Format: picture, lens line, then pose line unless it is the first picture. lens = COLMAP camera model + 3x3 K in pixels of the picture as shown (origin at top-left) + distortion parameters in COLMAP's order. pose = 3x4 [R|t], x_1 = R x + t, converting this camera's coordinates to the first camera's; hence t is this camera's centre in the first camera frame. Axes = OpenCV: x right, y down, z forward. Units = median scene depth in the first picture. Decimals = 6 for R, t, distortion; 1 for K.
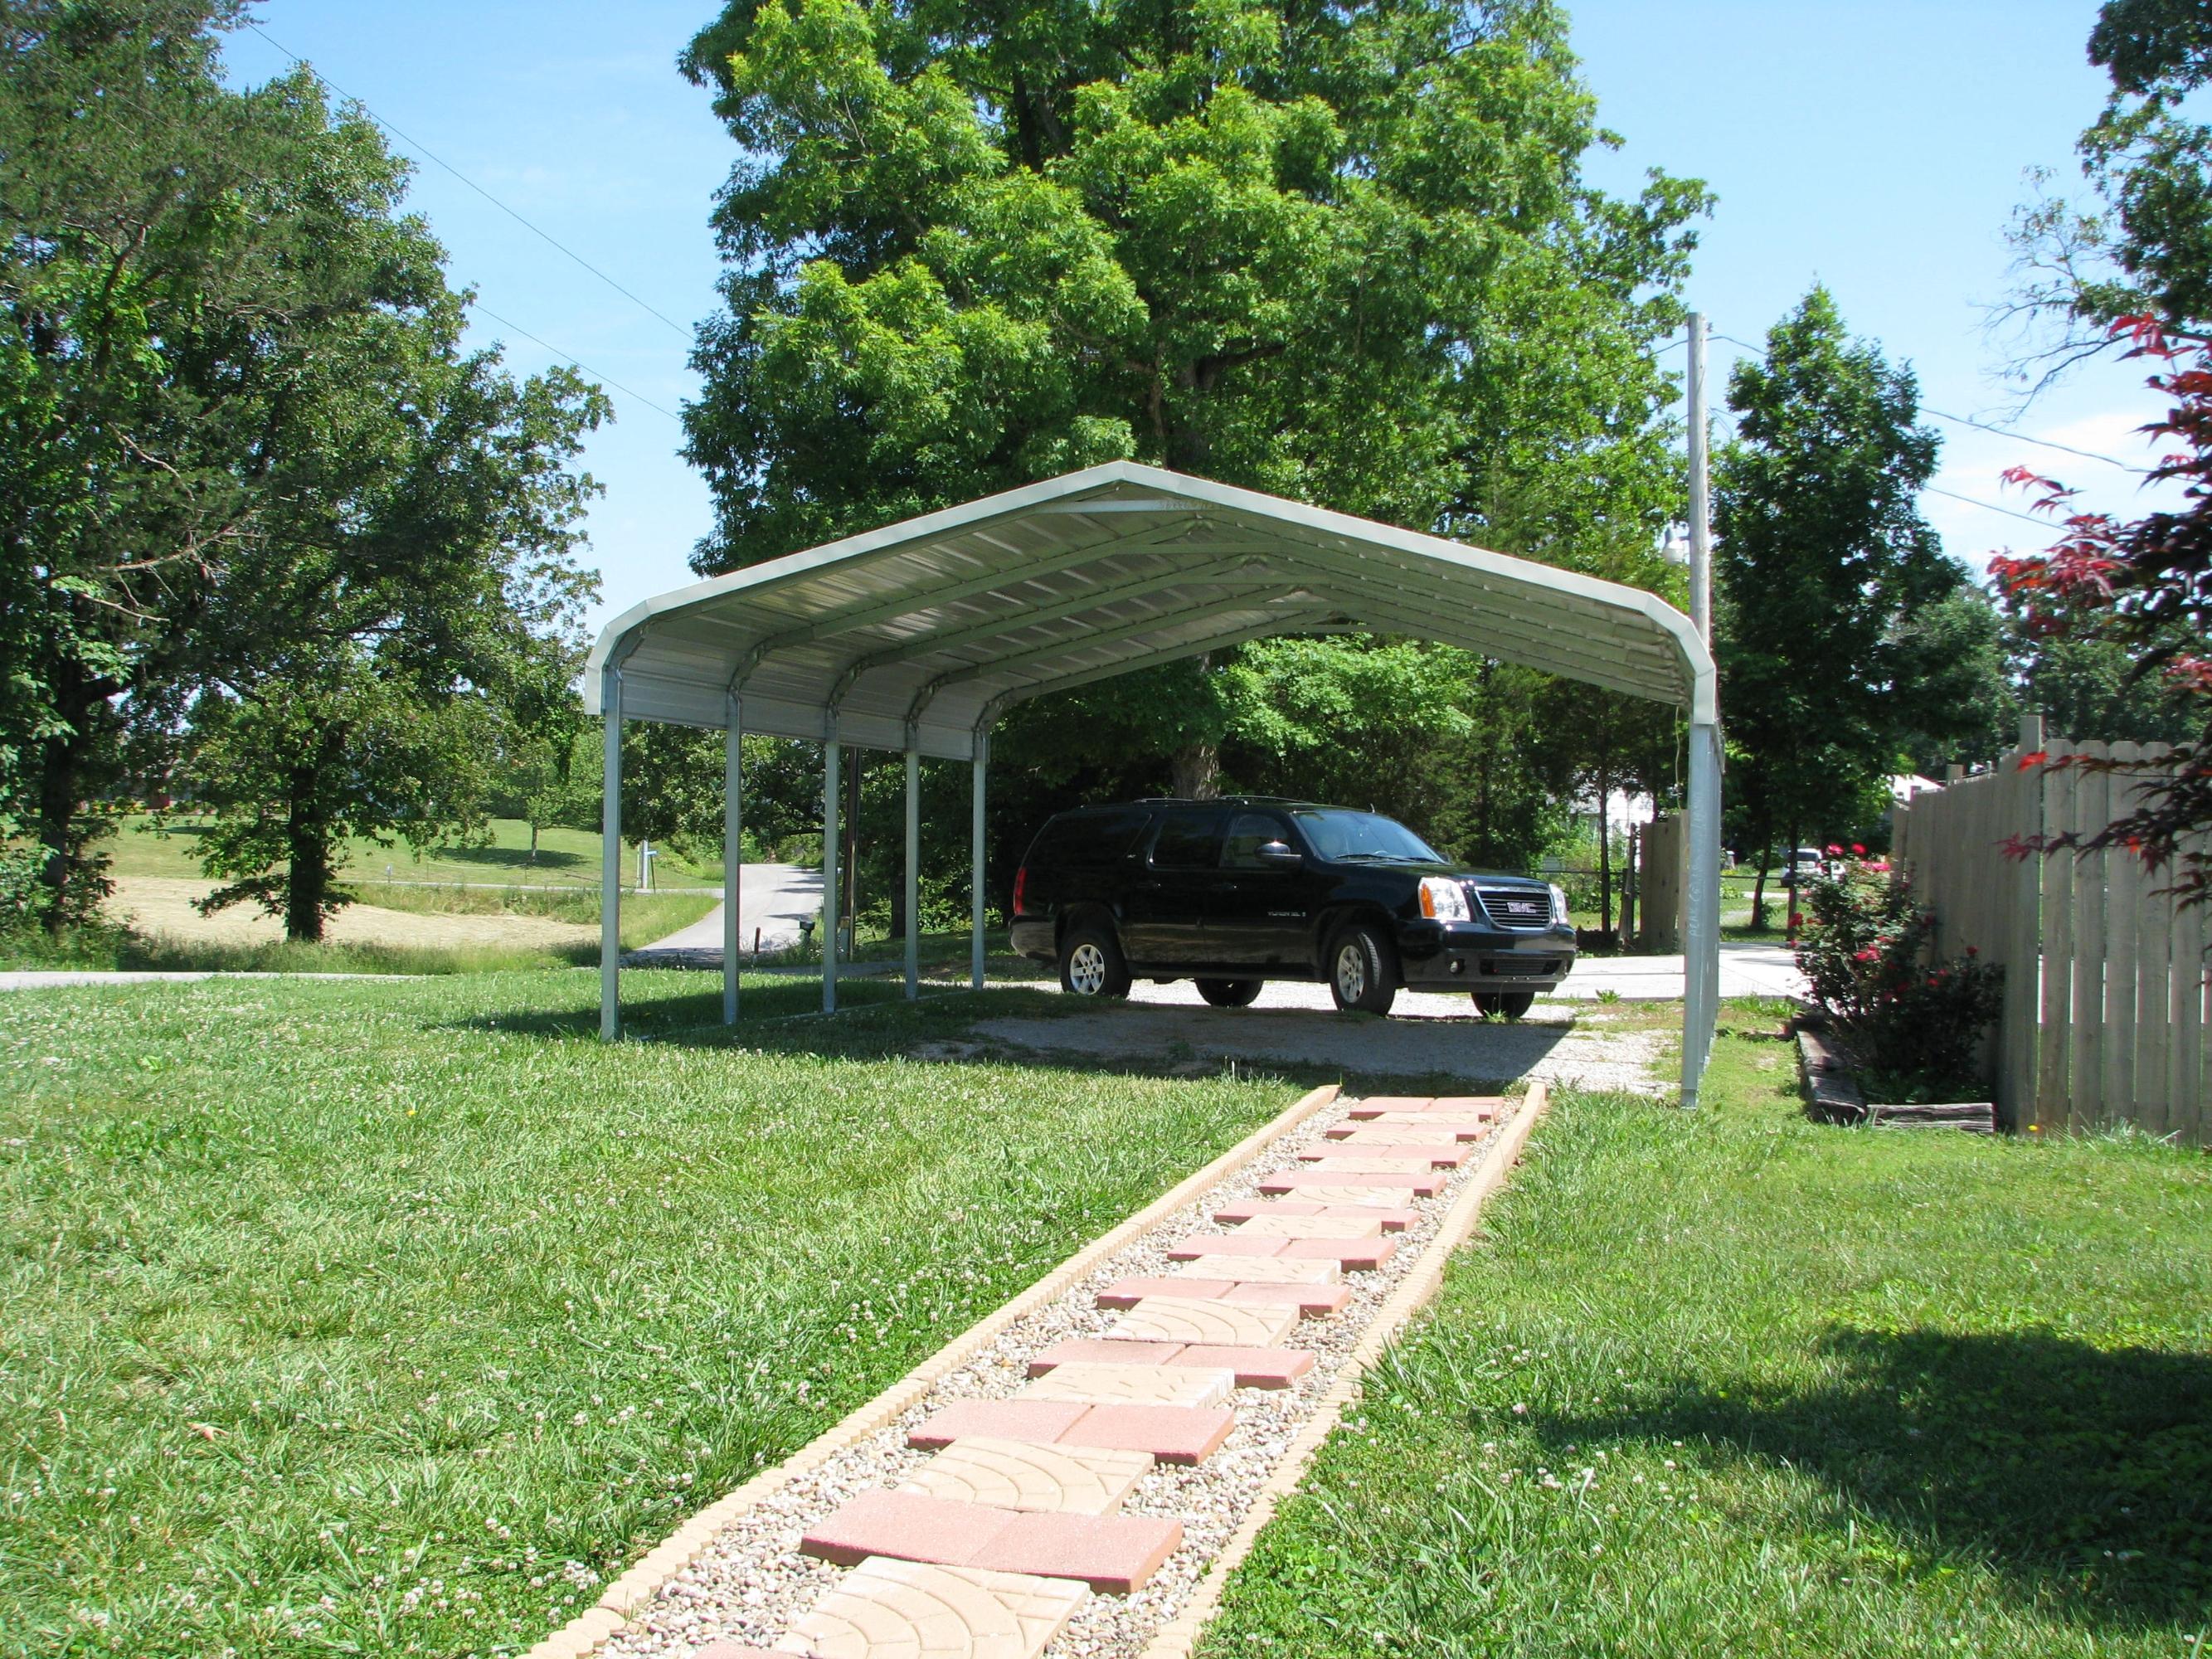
lens RADIAL K [[2399.3, 0, 1123.6], [0, 2399.3, 829.6], [0, 0, 1]] dist [-0.203413, 0.279202]
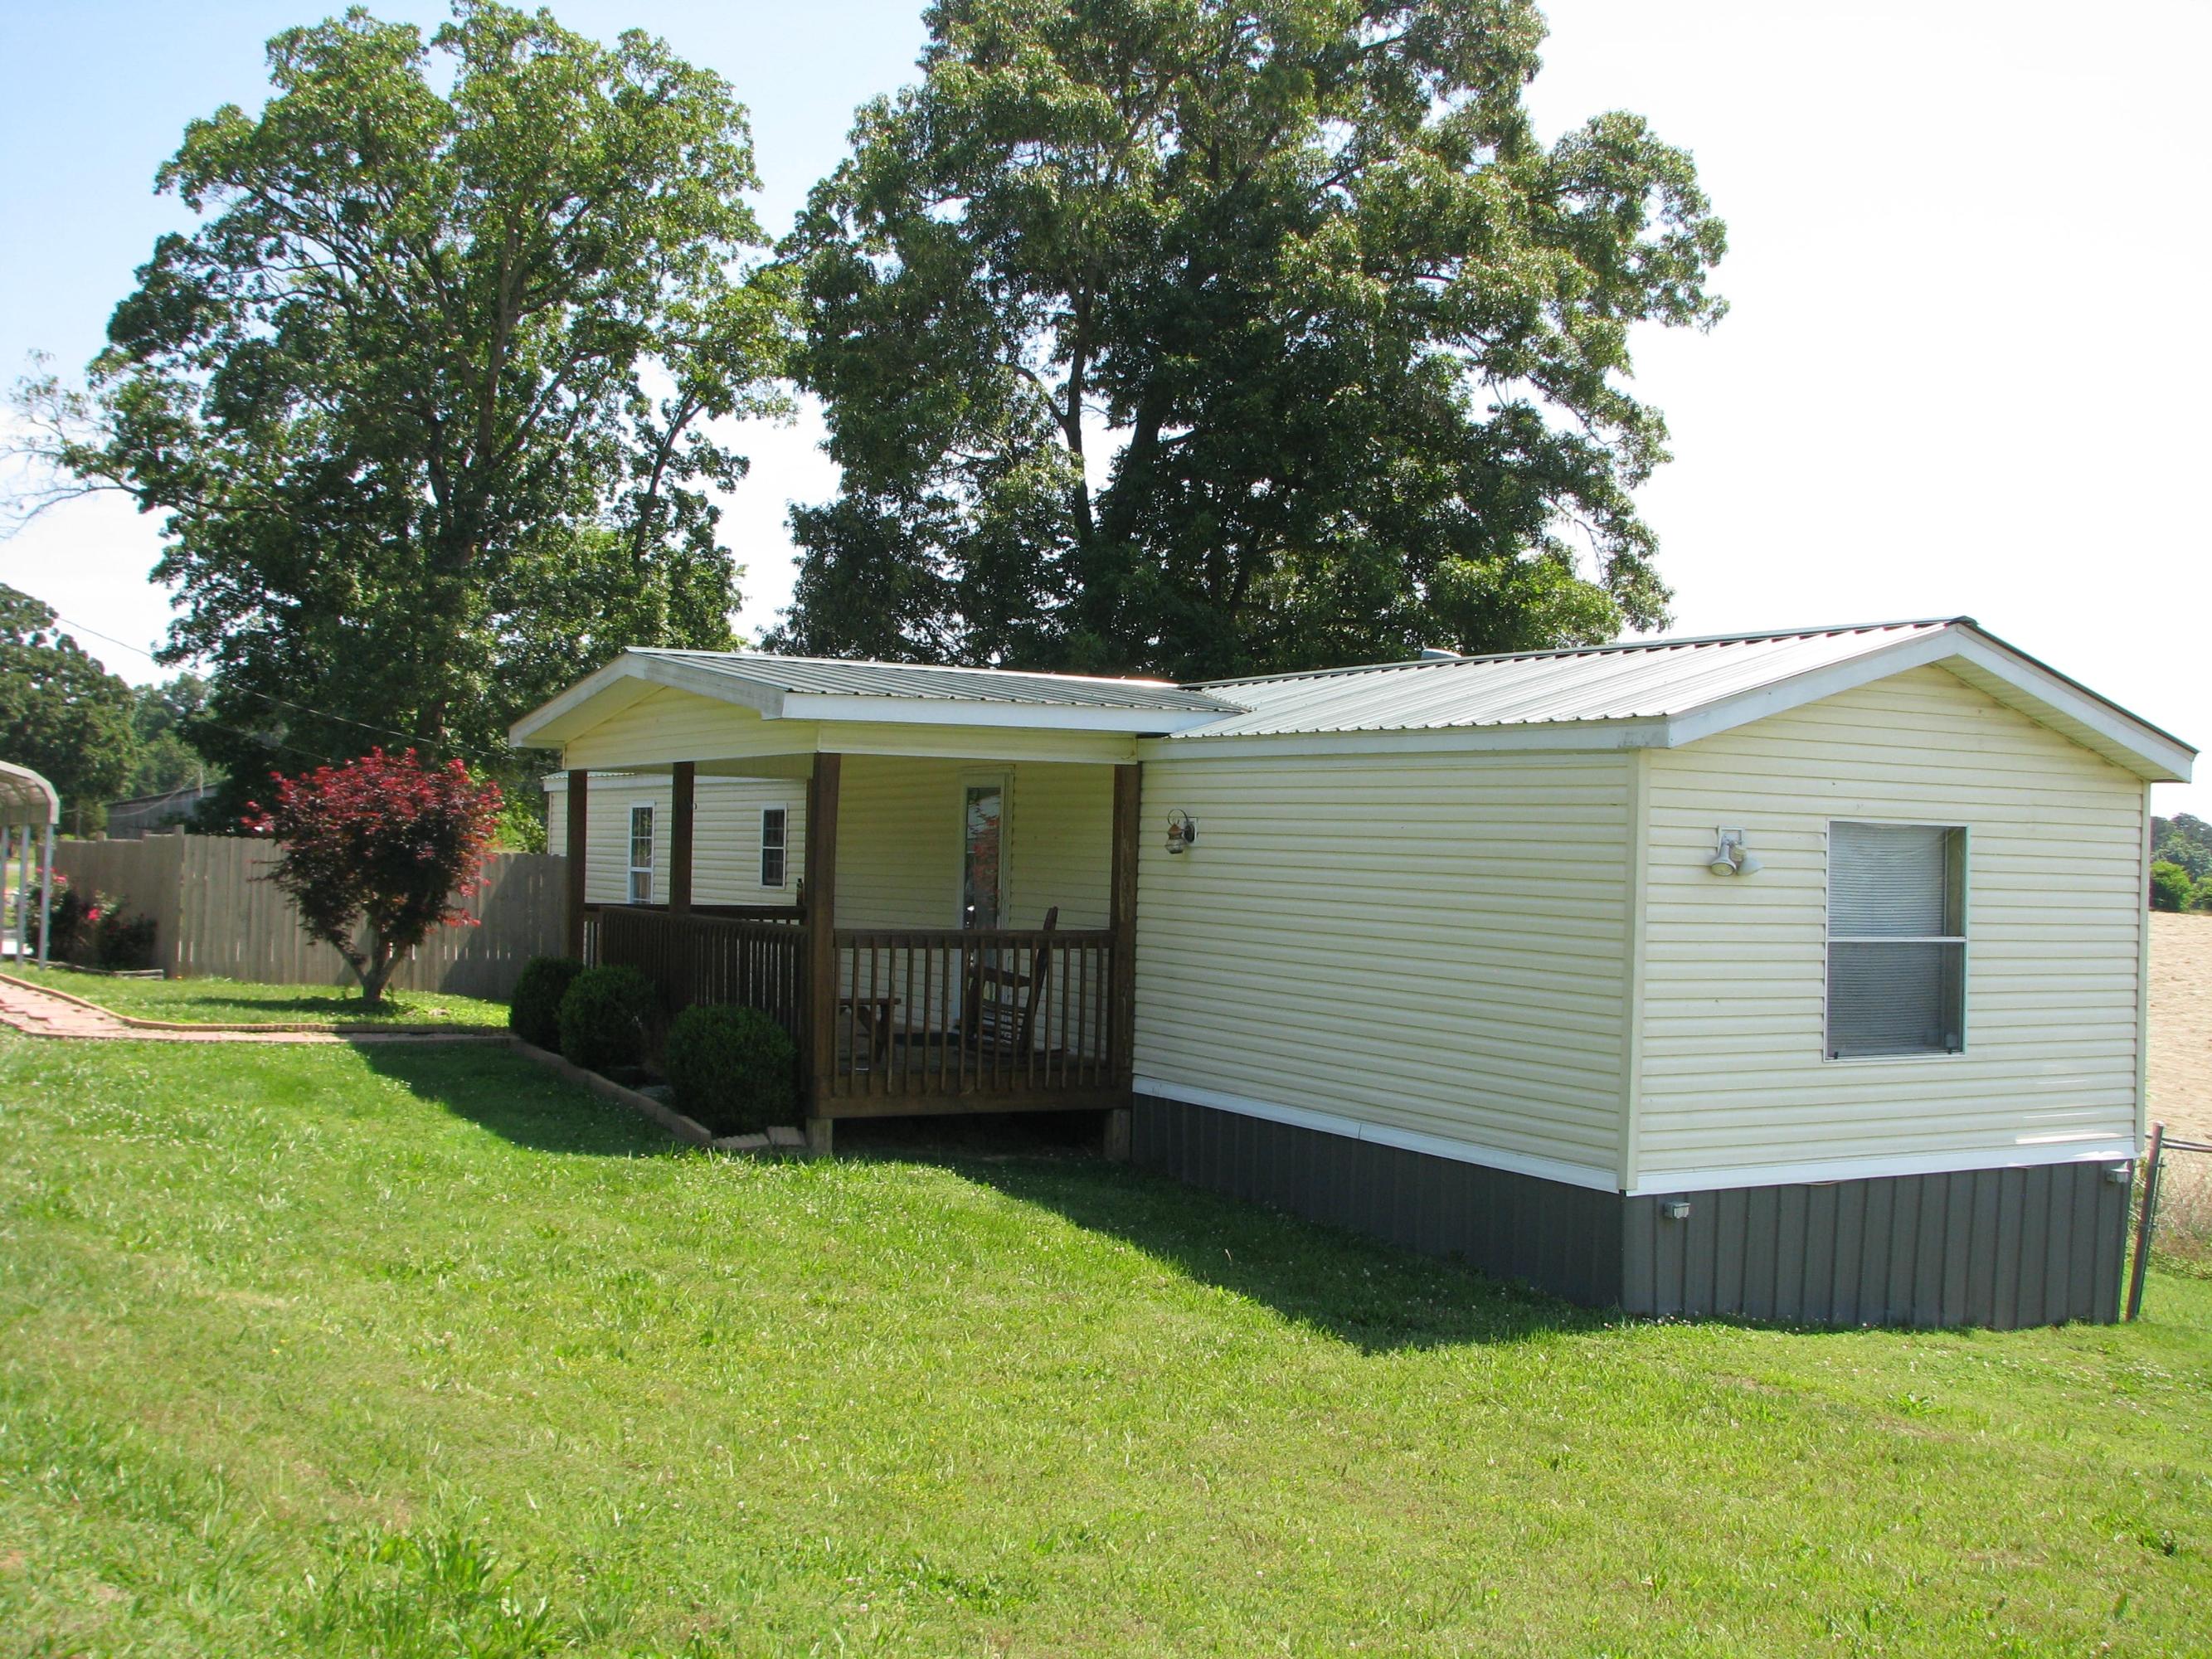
lens RADIAL K [[2399.3, 0, 1123.6], [0, 2399.3, 829.6], [0, 0, 1]] dist [-0.203413, 0.279202]
pose [[0.650719, 0.026954, 0.758840, -0.201479], [-0.023722, 0.999604, -0.015164, -0.006144], [-0.758948, -0.008134, 0.651100, -0.335834]]
